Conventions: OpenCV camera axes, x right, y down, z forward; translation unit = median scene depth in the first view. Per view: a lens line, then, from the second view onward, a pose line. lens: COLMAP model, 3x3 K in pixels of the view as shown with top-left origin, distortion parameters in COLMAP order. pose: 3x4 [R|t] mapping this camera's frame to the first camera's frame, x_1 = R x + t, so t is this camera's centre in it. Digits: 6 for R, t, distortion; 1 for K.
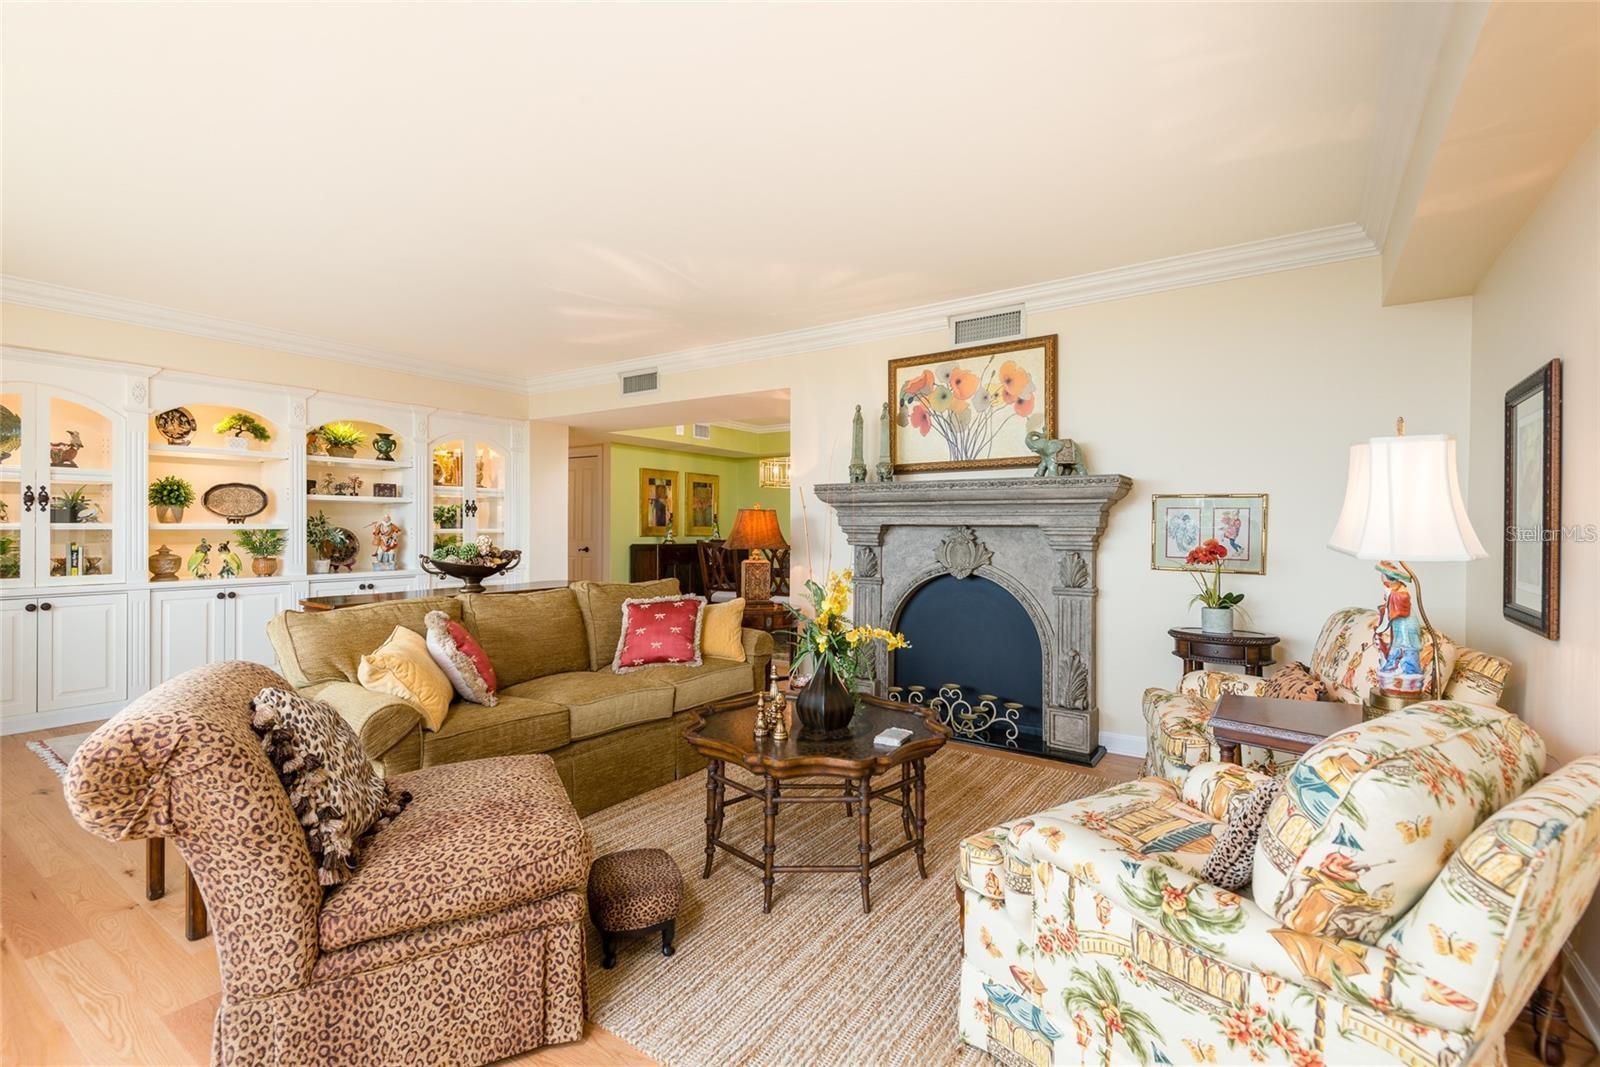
lens RADIAL K [[718.7, 0, 795.3], [0, 718.7, 532.3], [0, 0, 1]] dist [0.013251, -0.001463]
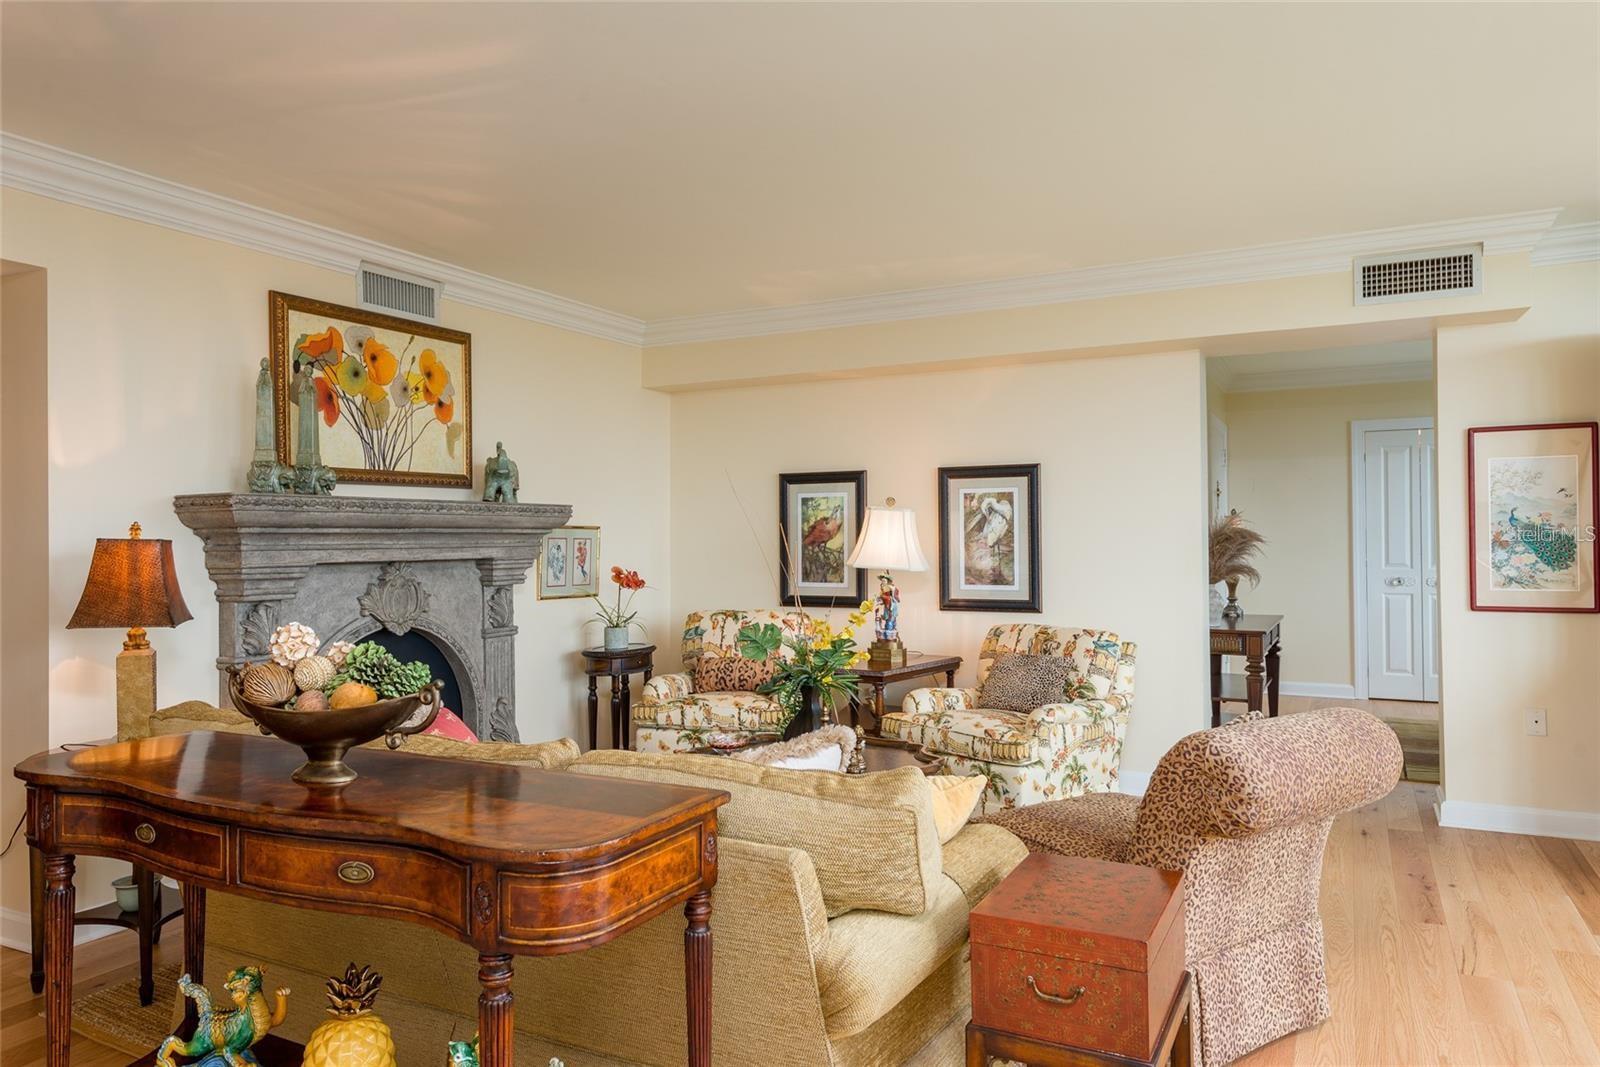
lens RADIAL K [[1064.8, 0, 795.1], [0, 1064.8, 535.1], [0, 0, 1]] dist [0.003448, -0.000189]
pose [[-0.152324, -0.007451, 0.988302, -0.868075], [0.008830, 0.999921, 0.008900, -0.040915], [-0.988291, 0.010082, -0.152246, 0.749810]]
